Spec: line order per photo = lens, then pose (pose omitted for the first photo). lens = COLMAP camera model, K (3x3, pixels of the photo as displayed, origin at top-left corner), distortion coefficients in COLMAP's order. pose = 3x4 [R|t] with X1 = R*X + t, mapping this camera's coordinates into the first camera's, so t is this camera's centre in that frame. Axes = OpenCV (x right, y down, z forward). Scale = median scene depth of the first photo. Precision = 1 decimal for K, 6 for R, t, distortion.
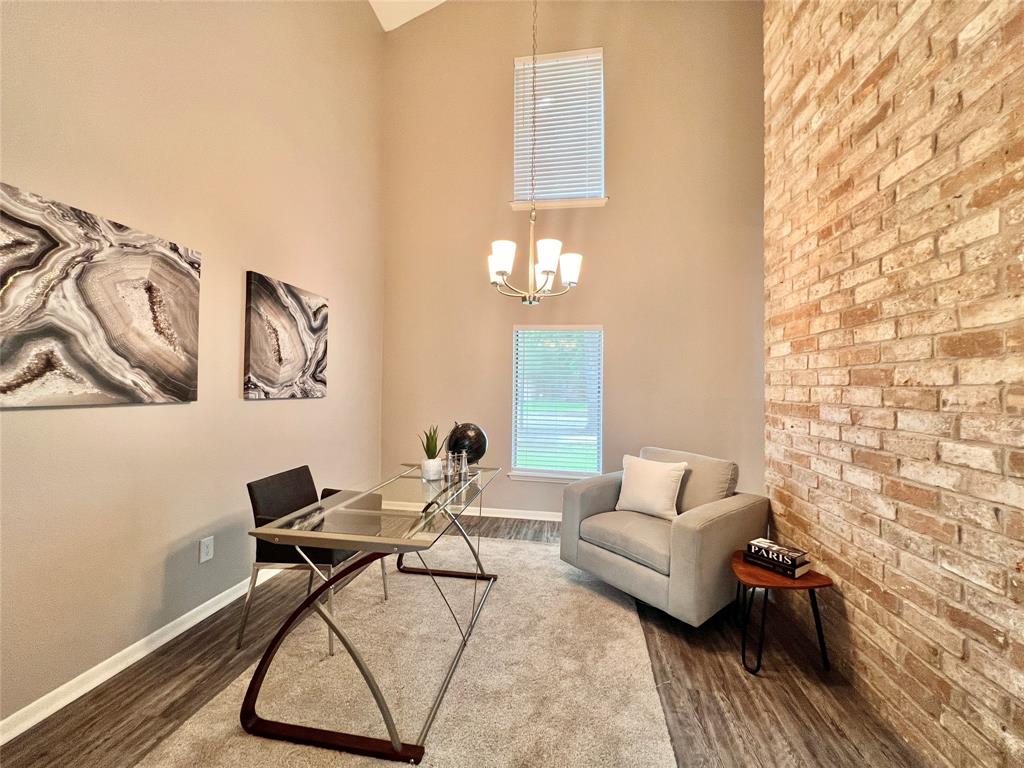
lens RADIAL K [[409.8, 0, 509.8], [0, 409.8, 383.2], [0, 0, 1]] dist [-0.001343, 0.000137]
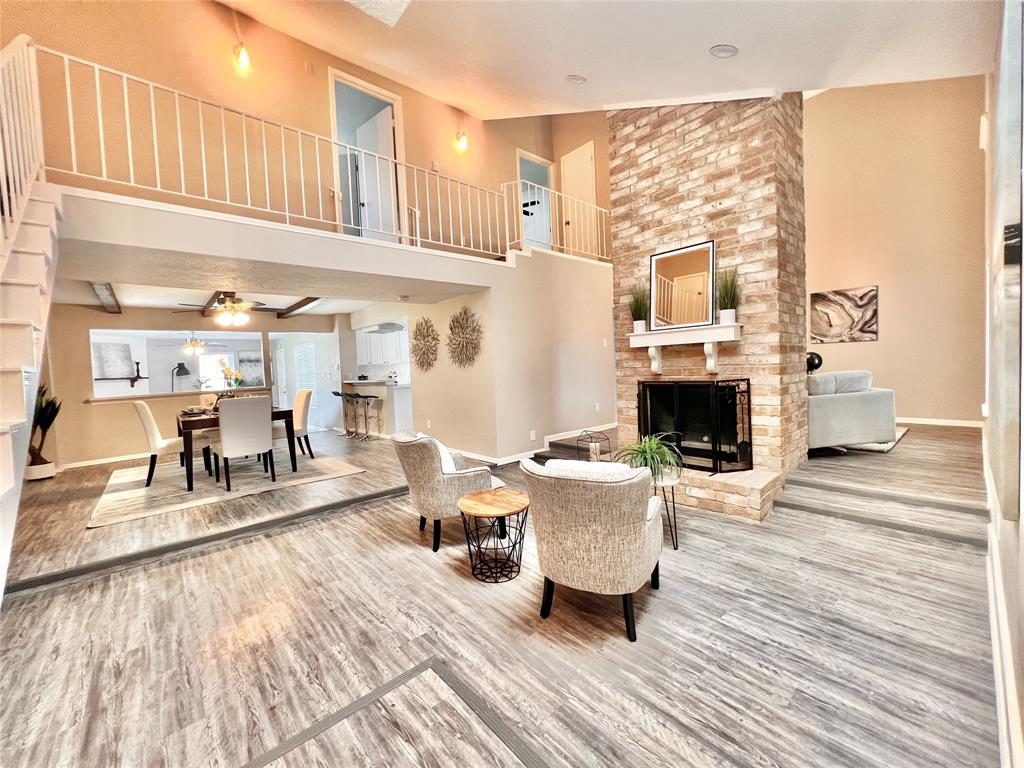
lens RADIAL K [[409.8, 0, 512.4], [0, 409.8, 386.0], [0, 0, 1]] dist [-0.001343, 0.000137]
pose [[-0.625484, 0.059322, -0.777979, 2.149686], [0.044446, 0.998195, 0.040381, 0.099043], [0.778970, -0.009320, -0.626992, 0.958503]]
